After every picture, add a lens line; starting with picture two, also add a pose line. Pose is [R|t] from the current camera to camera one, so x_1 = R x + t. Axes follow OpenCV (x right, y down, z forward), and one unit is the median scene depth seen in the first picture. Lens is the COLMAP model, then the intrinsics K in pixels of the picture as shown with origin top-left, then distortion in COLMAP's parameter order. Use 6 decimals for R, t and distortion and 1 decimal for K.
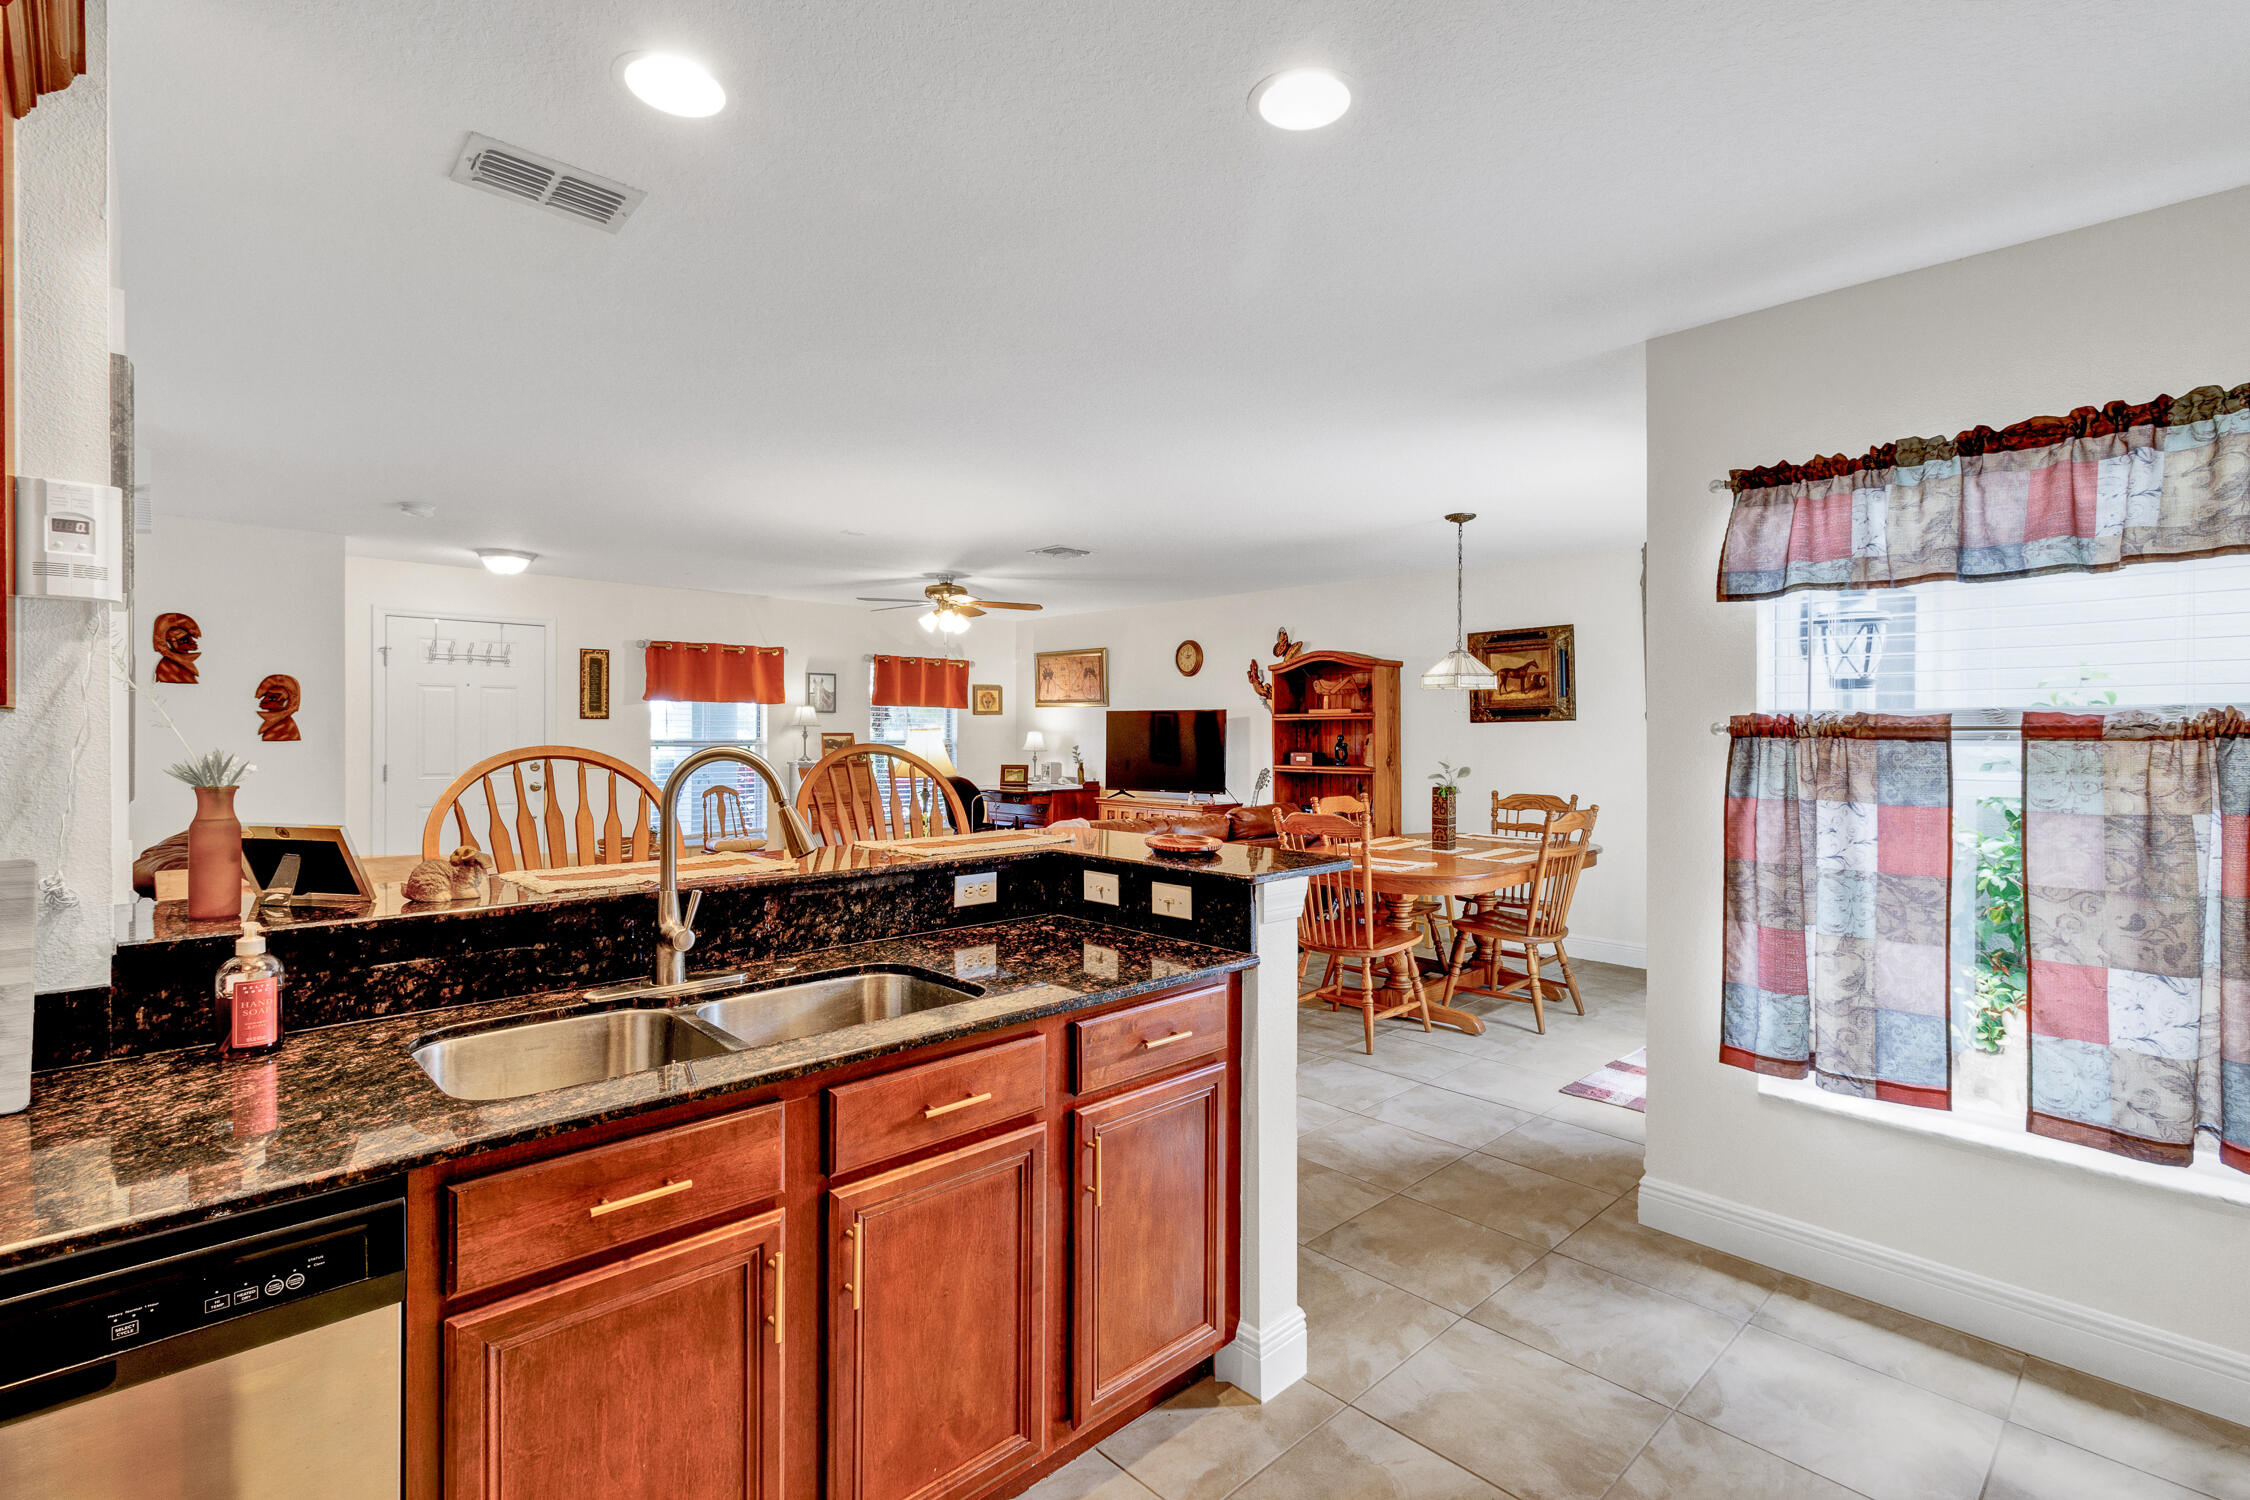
lens RADIAL K [[1038.1, 0, 1131.8], [0, 1038.1, 735.7], [0, 0, 1]] dist [0.003056, 0.000799]
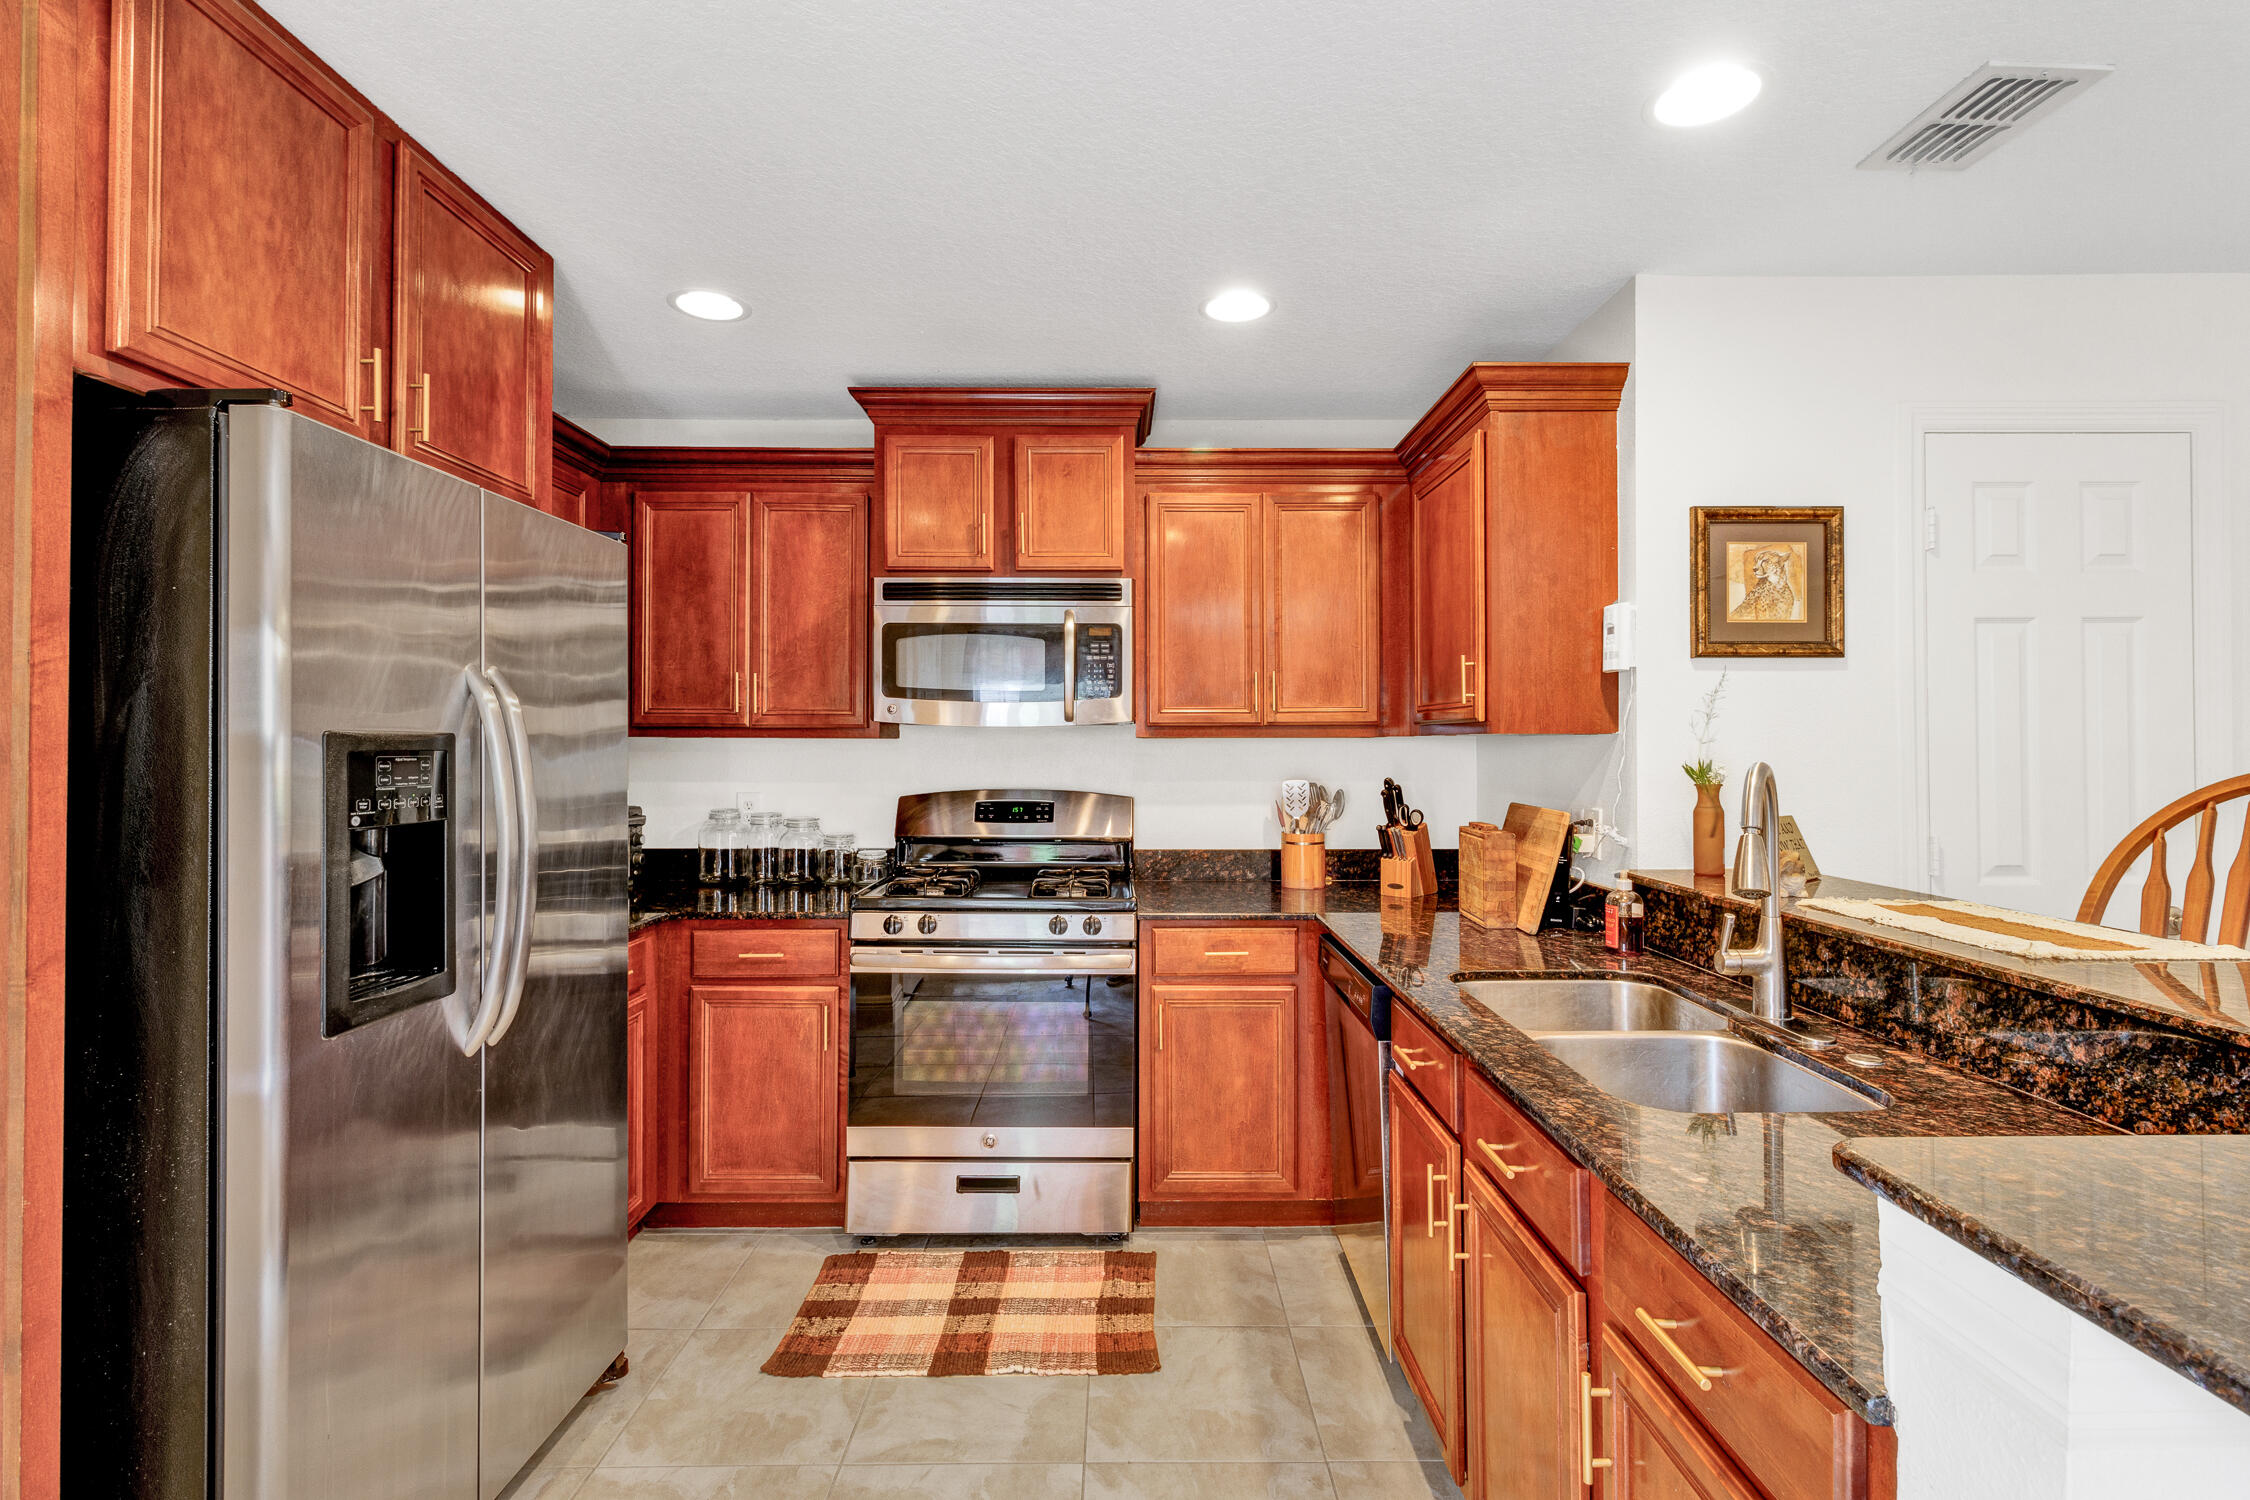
lens RADIAL K [[1038.1, 0, 1131.8], [0, 1038.1, 735.7], [0, 0, 1]] dist [0.003056, 0.000799]
pose [[-0.685372, -0.010368, -0.728119, 0.180772], [-0.004812, 0.999941, -0.009709, -0.000189], [0.728177, -0.003150, -0.685382, 0.354929]]
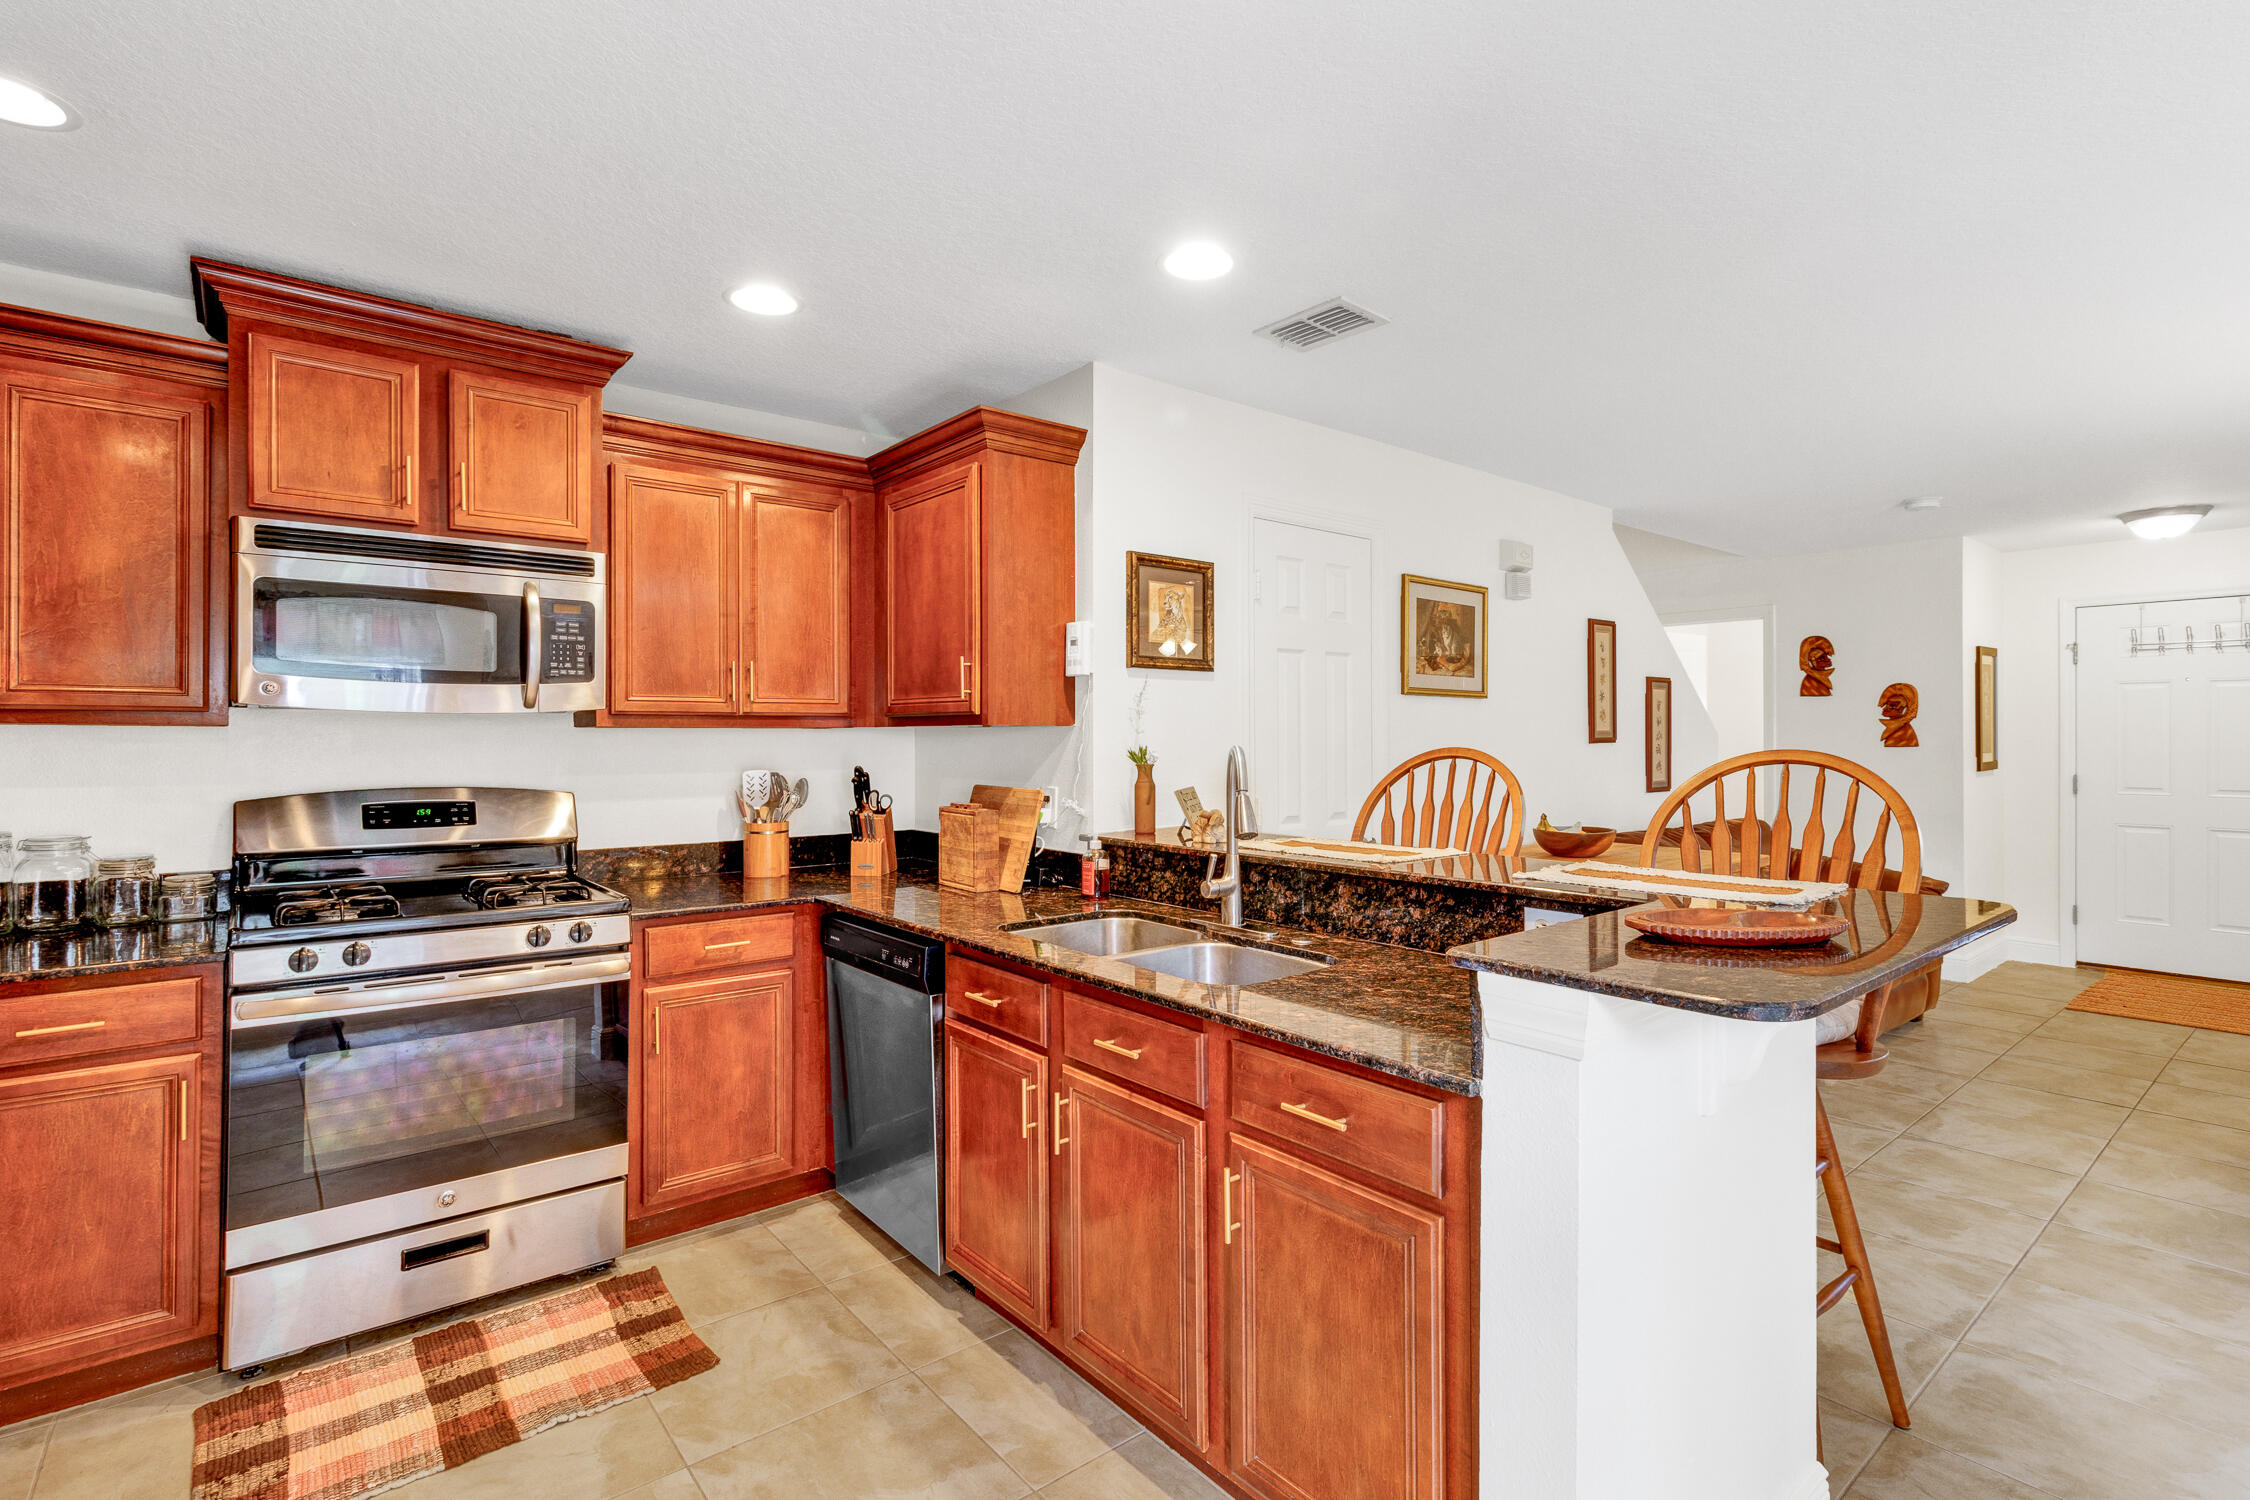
lens RADIAL K [[1038.1, 0, 1131.8], [0, 1038.1, 735.7], [0, 0, 1]] dist [0.003056, 0.000799]
pose [[-0.083880, -0.006455, -0.996455, 0.255667], [-0.002622, 0.999977, -0.006257, 0.002124], [0.996472, 0.002088, -0.083895, 0.285377]]
